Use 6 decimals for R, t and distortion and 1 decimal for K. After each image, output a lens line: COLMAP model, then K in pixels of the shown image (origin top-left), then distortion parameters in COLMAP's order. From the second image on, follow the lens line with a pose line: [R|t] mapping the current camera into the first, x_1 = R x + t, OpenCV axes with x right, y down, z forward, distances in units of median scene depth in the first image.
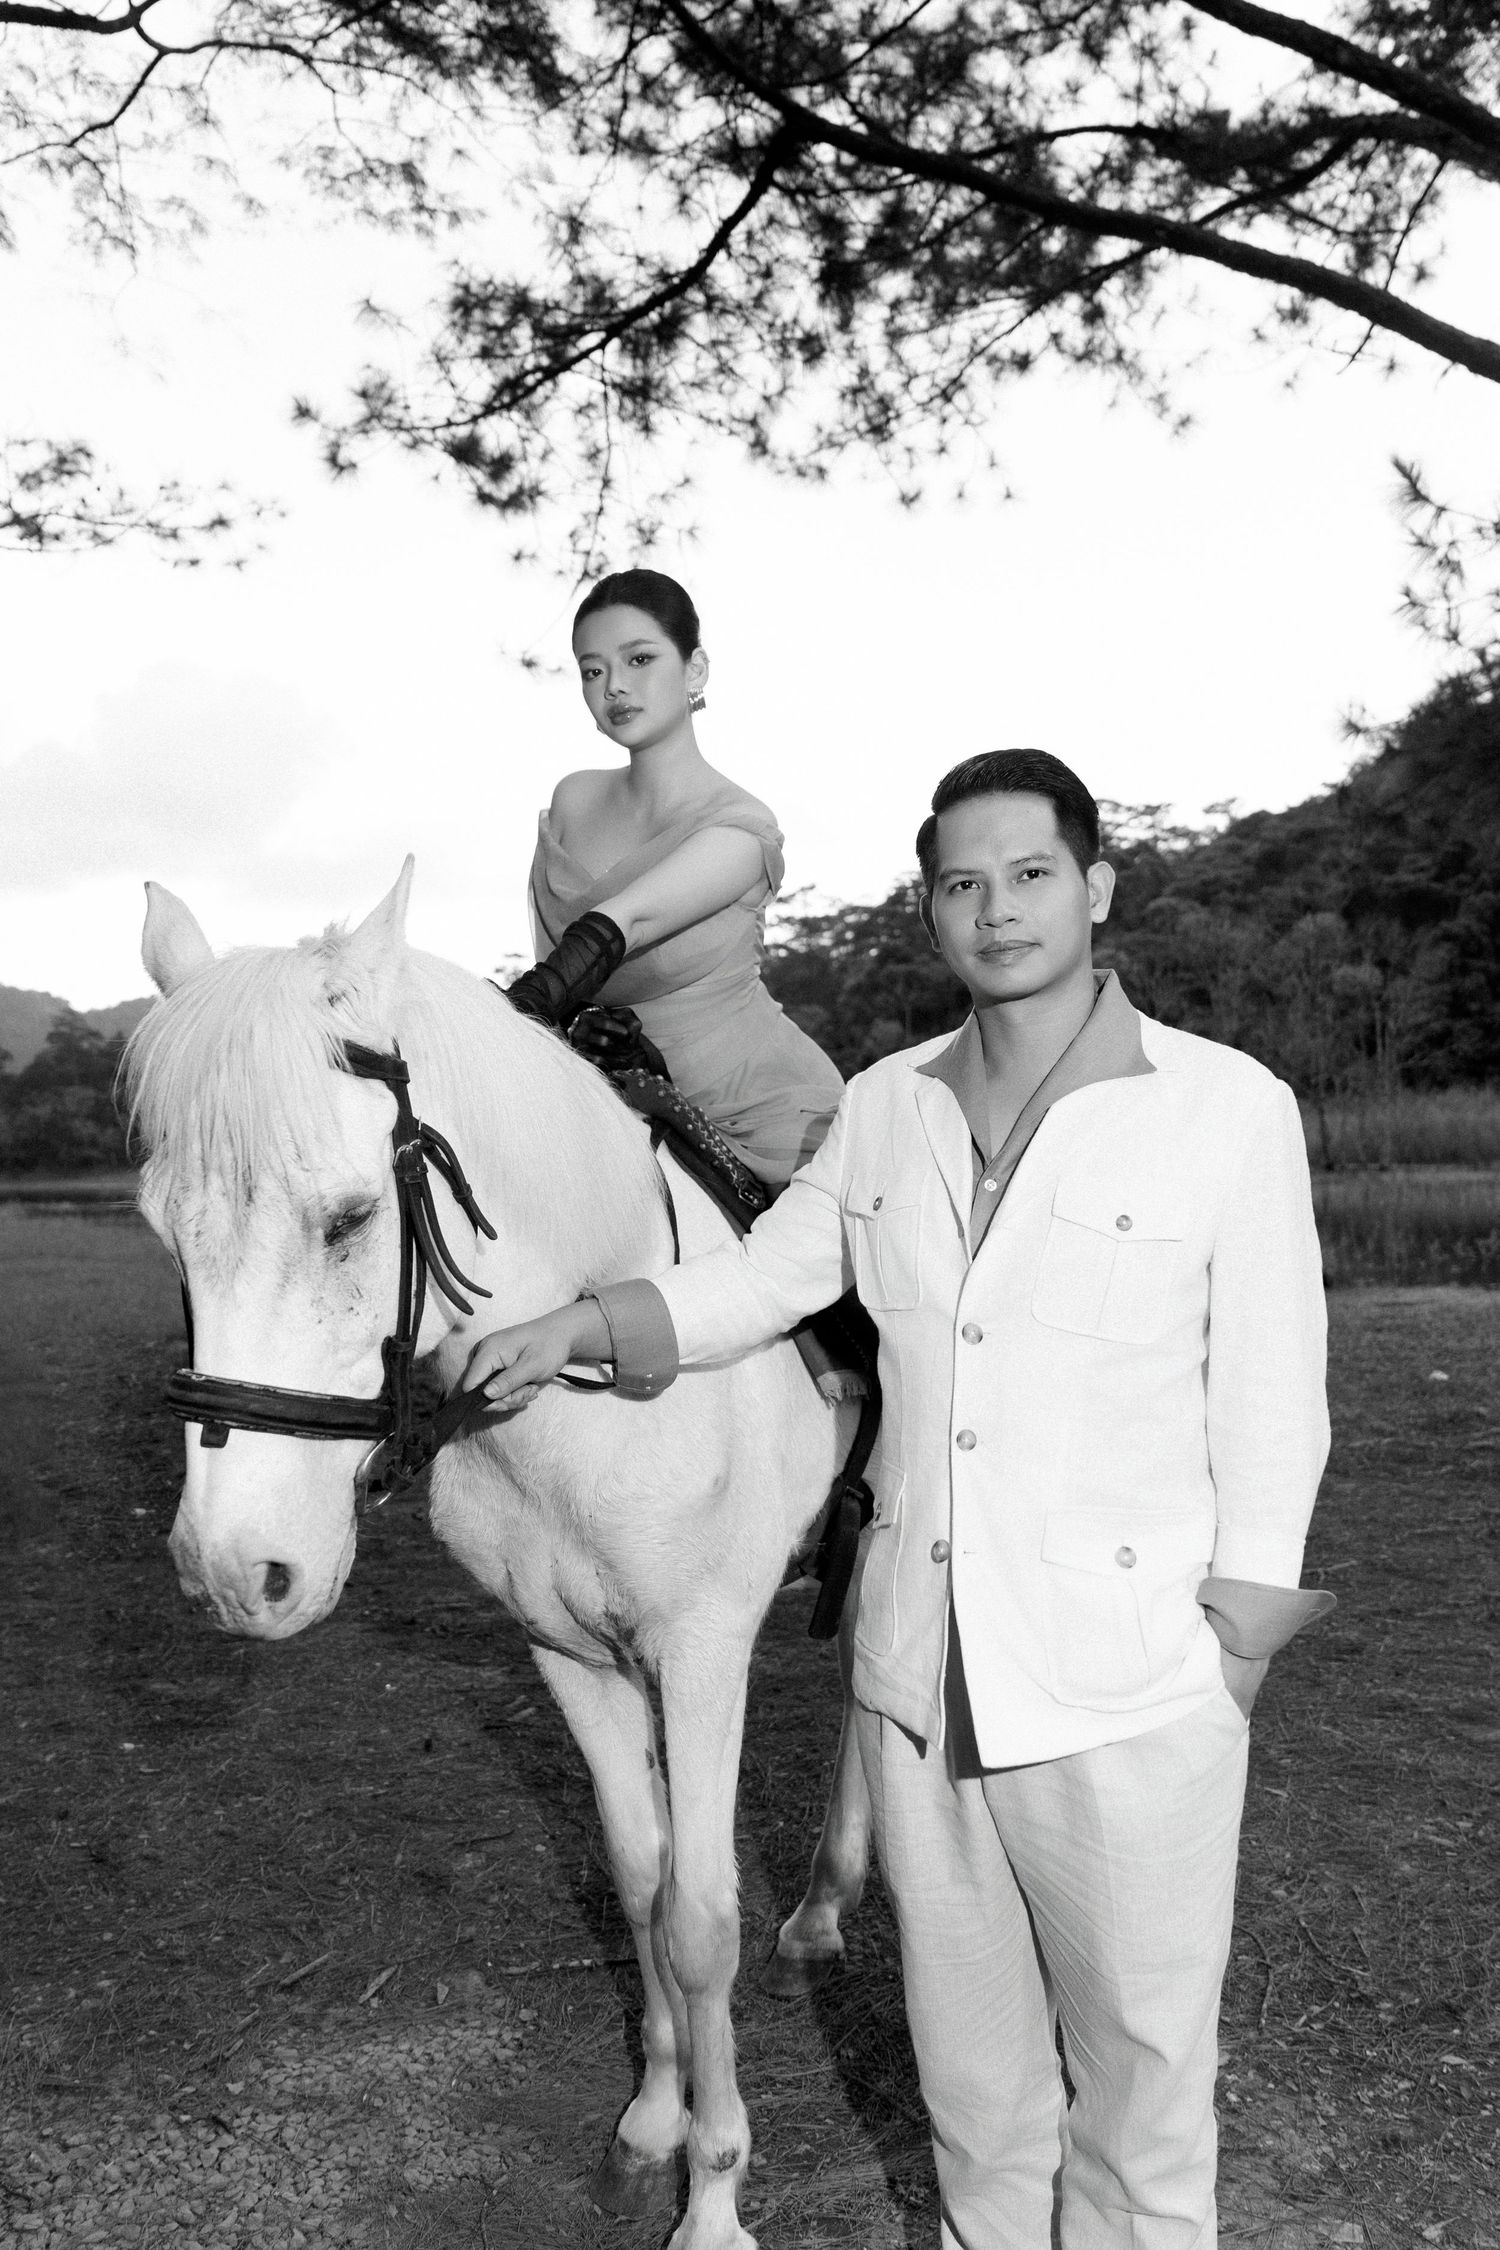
lens RADIAL K [[1665.6, 0, 818.1], [0, 1665.6, 1135.8], [0, 0, 1]] dist [-0.004013, 0.008341]
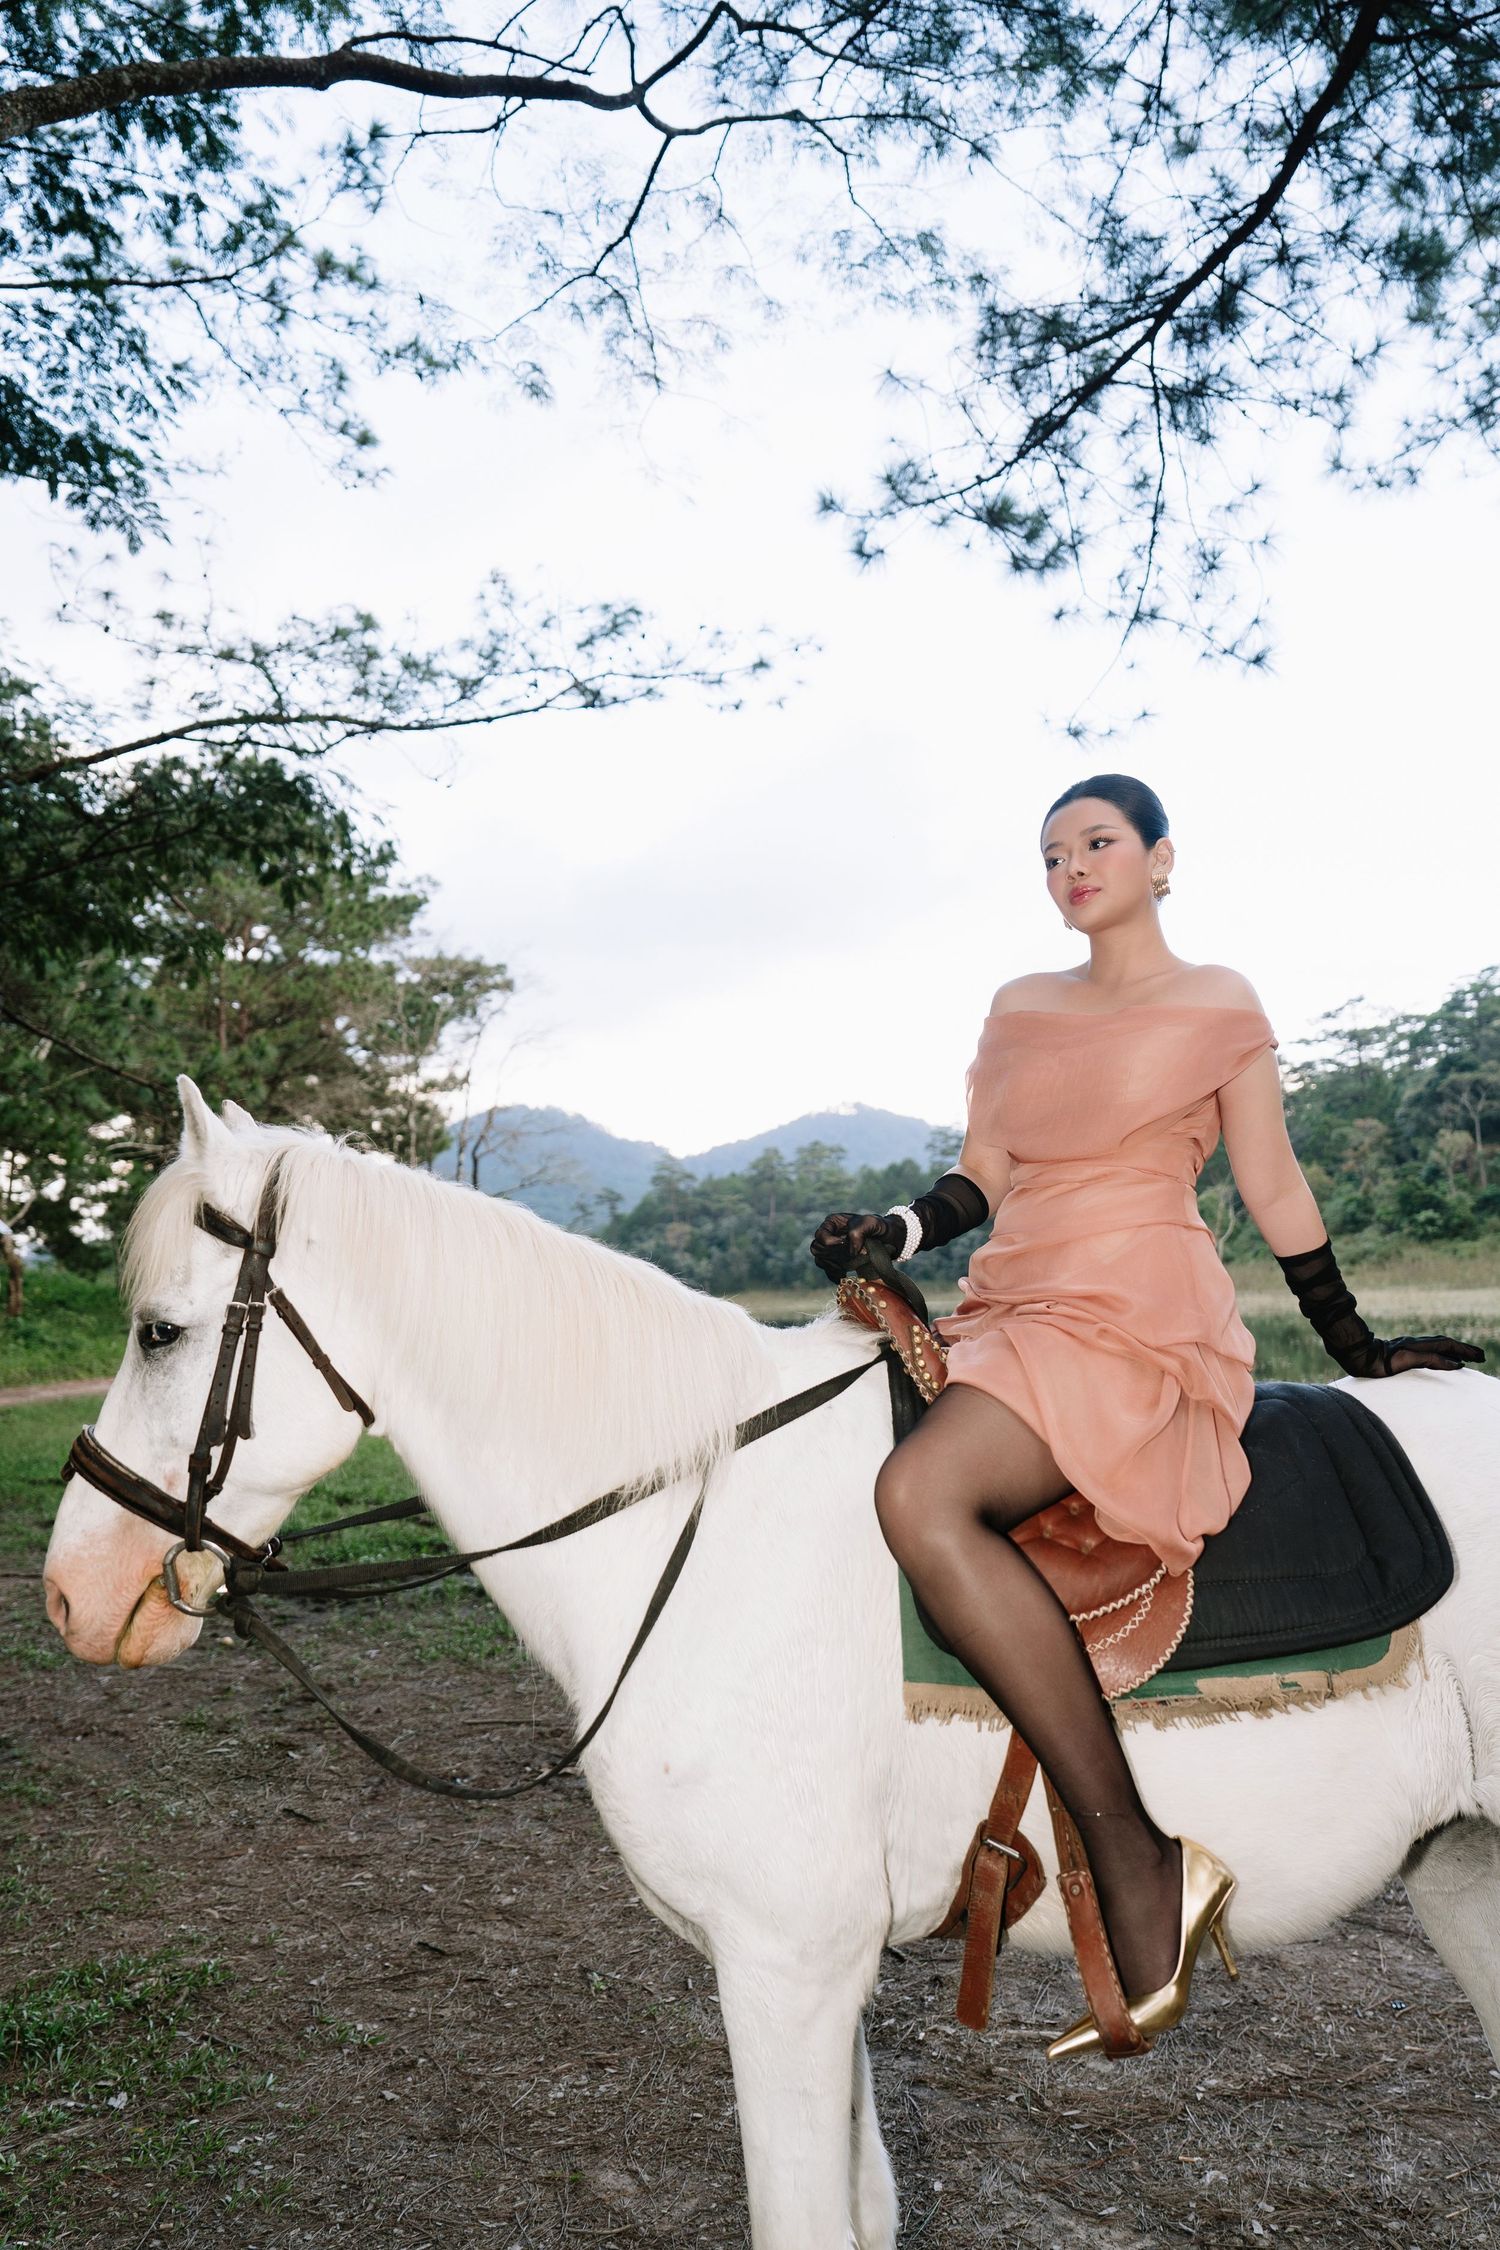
lens RADIAL K [[1611.0, 0, 775.3], [0, 1611.0, 1093.1], [0, 0, 1]] dist [-0.008201, 0.004887]
pose [[0.936186, -0.055560, -0.347085, -0.037962], [0.019509, 0.994120, -0.106515, -0.005870], [0.350962, 0.092947, 0.931765, 0.168999]]
